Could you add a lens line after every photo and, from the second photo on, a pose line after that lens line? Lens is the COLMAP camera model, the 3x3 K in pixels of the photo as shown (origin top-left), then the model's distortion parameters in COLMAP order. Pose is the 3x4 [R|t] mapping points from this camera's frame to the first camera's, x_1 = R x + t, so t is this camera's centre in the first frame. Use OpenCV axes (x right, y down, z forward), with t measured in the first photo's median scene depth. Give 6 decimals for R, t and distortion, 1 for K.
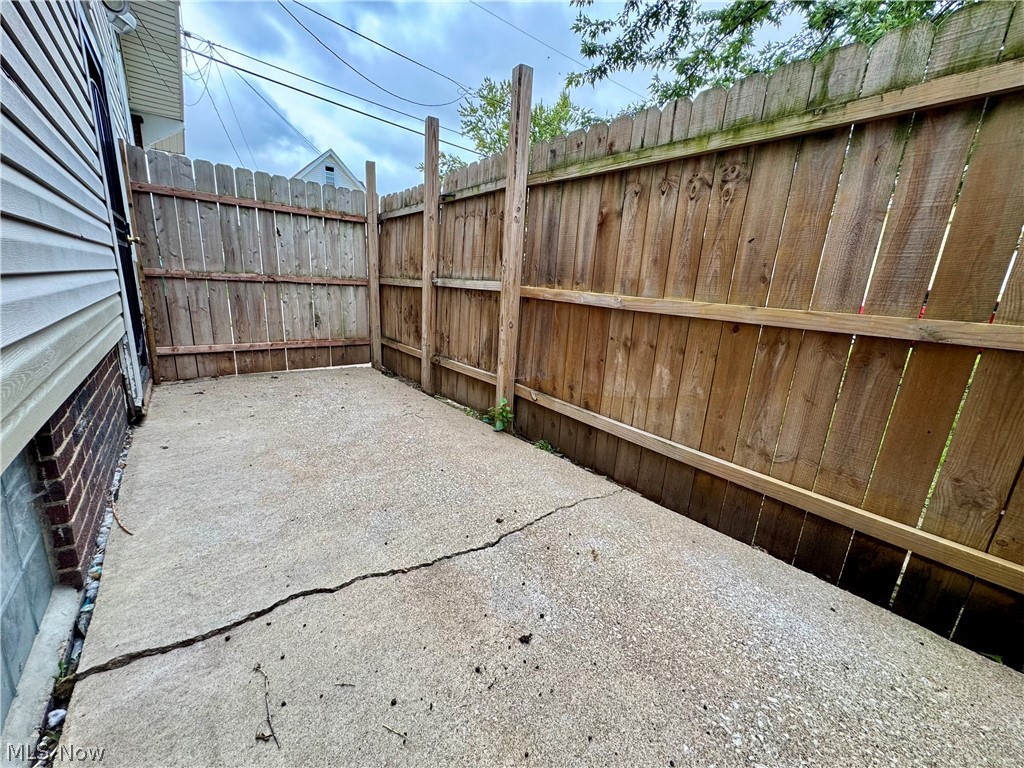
lens RADIAL K [[408.4, 0, 509.0], [0, 408.4, 386.6], [0, 0, 1]] dist [-0.006647, 0.001746]
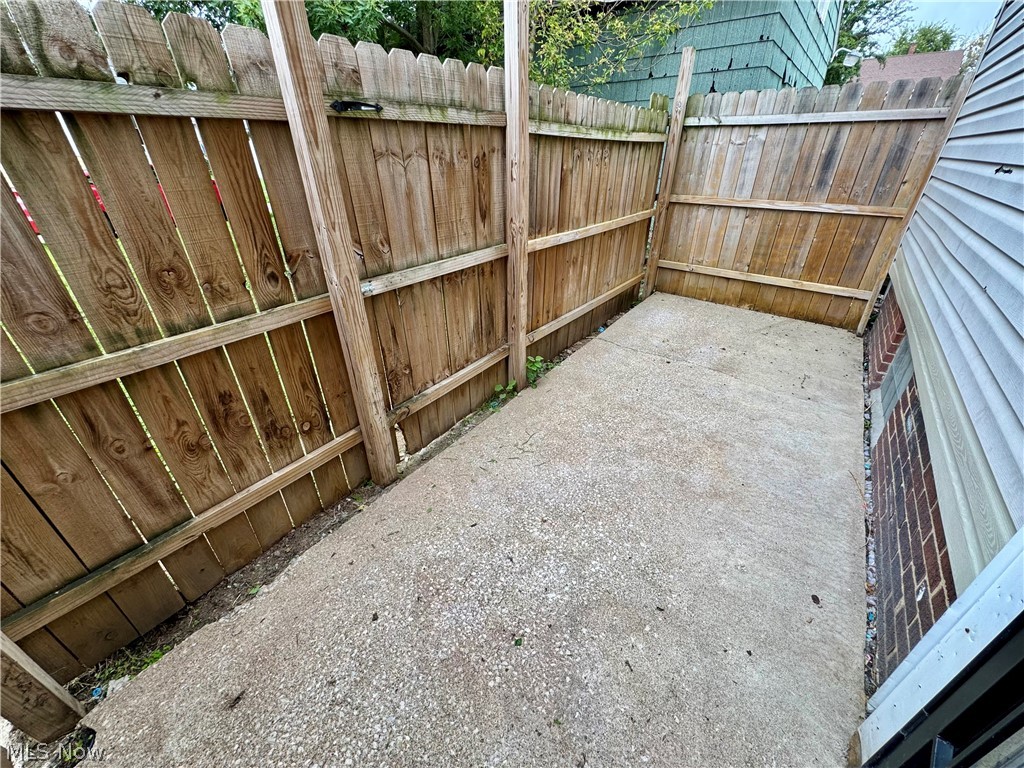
lens RADIAL K [[408.4, 0, 512.0], [0, 408.4, 386.1], [0, 0, 1]] dist [-0.006647, 0.001746]
pose [[-0.259756, -0.525342, 0.810273, -1.035121], [0.228498, 0.781810, 0.580139, -0.616701], [-0.938251, 0.335840, -0.083041, 1.359136]]
